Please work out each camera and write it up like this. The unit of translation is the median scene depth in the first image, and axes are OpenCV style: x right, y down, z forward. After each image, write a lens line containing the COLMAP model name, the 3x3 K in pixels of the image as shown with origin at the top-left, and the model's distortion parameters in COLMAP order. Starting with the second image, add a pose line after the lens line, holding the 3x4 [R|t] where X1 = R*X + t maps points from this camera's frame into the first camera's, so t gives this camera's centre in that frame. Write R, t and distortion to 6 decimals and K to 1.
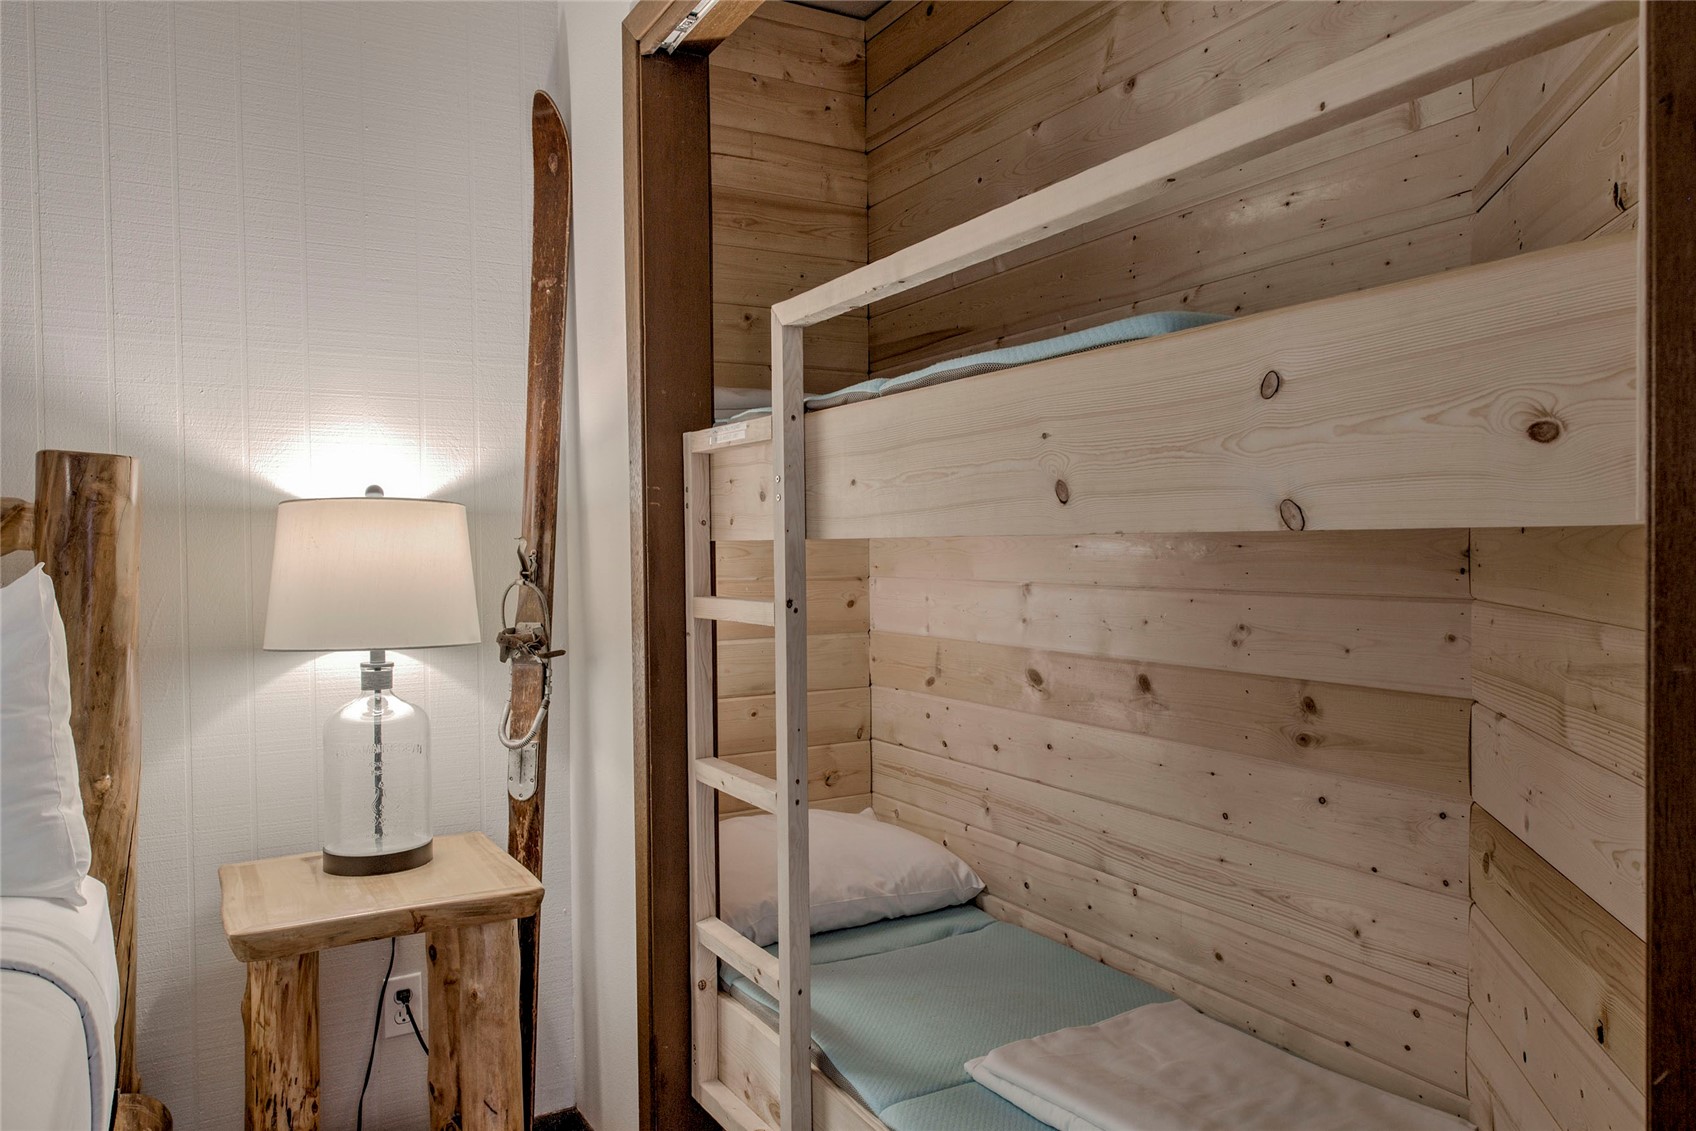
lens RADIAL K [[1150.3, 0, 839.5], [0, 1150.3, 566.4], [0, 0, 1]] dist [0.009604, 0.000901]
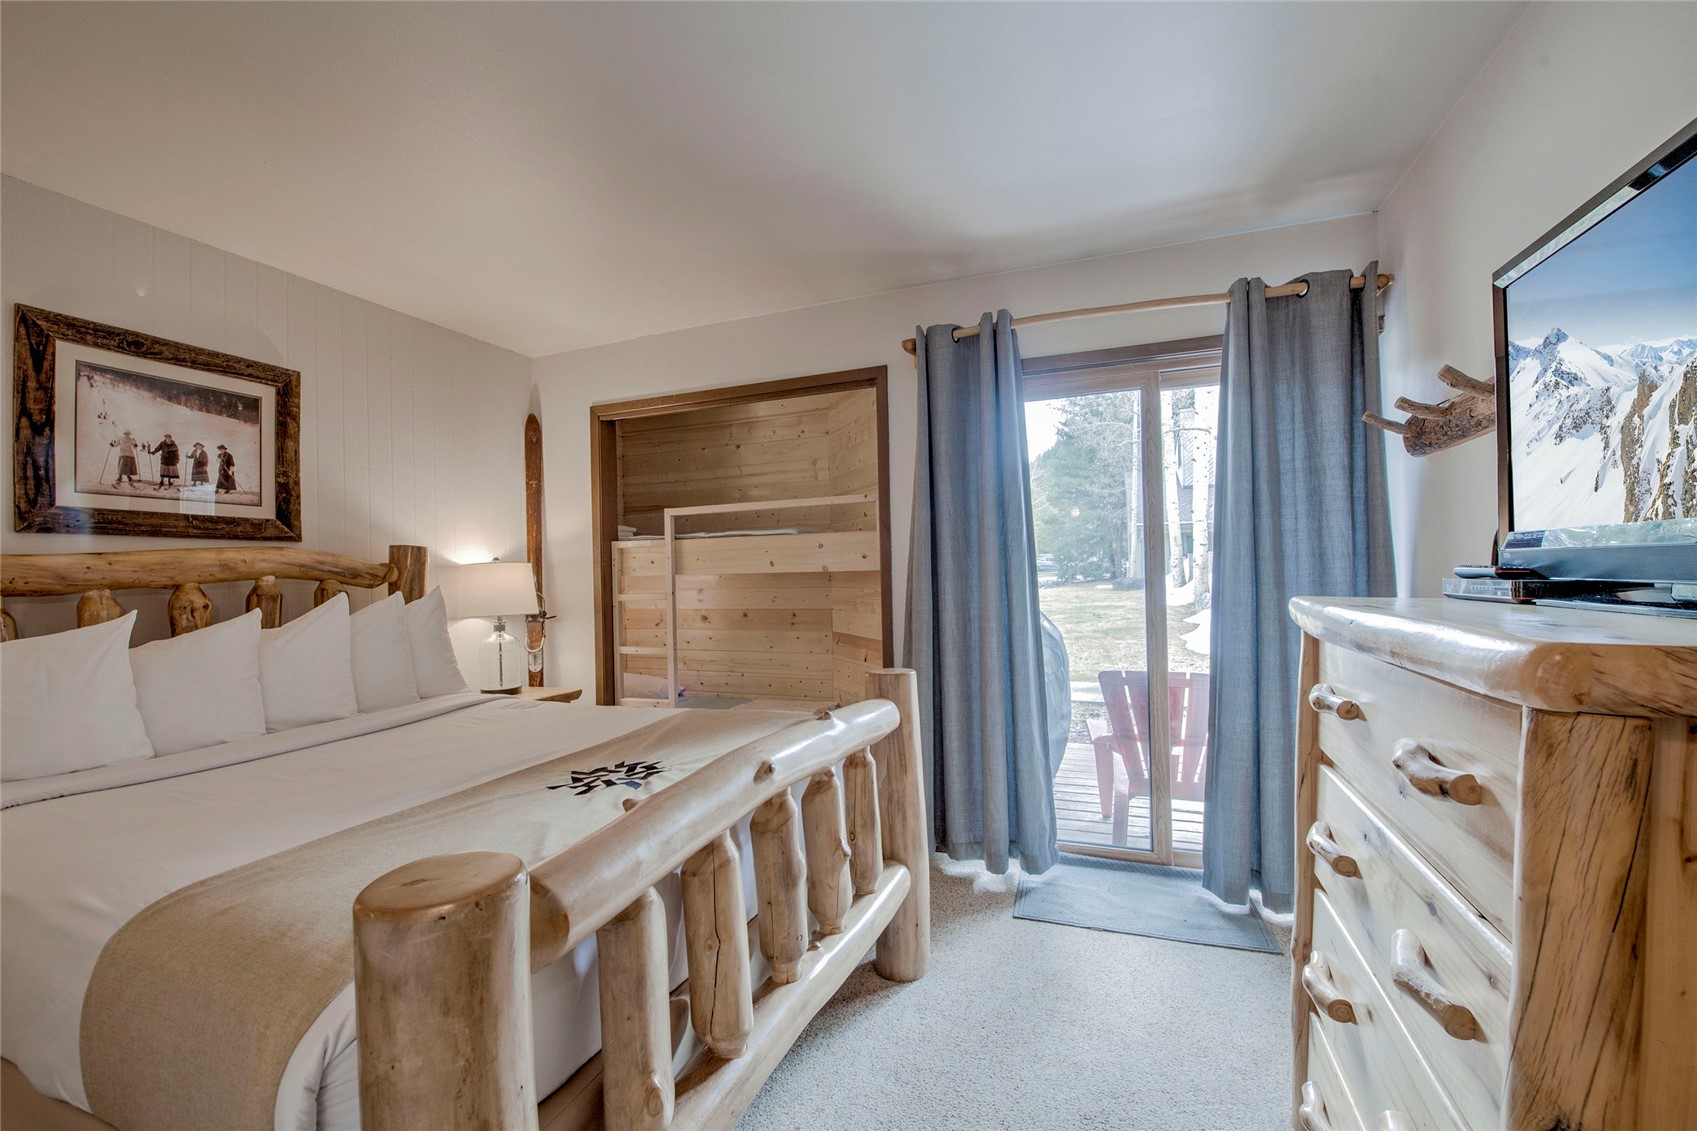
lens RADIAL K [[698.9, 0, 850.4], [0, 698.9, 571.9], [0, 0, 1]] dist [0.000122, 0.000001]
pose [[0.779160, -0.007402, 0.626782, -0.835397], [0.027670, 0.999362, -0.022594, 0.027083], [-0.626214, 0.034948, 0.778867, -0.887746]]
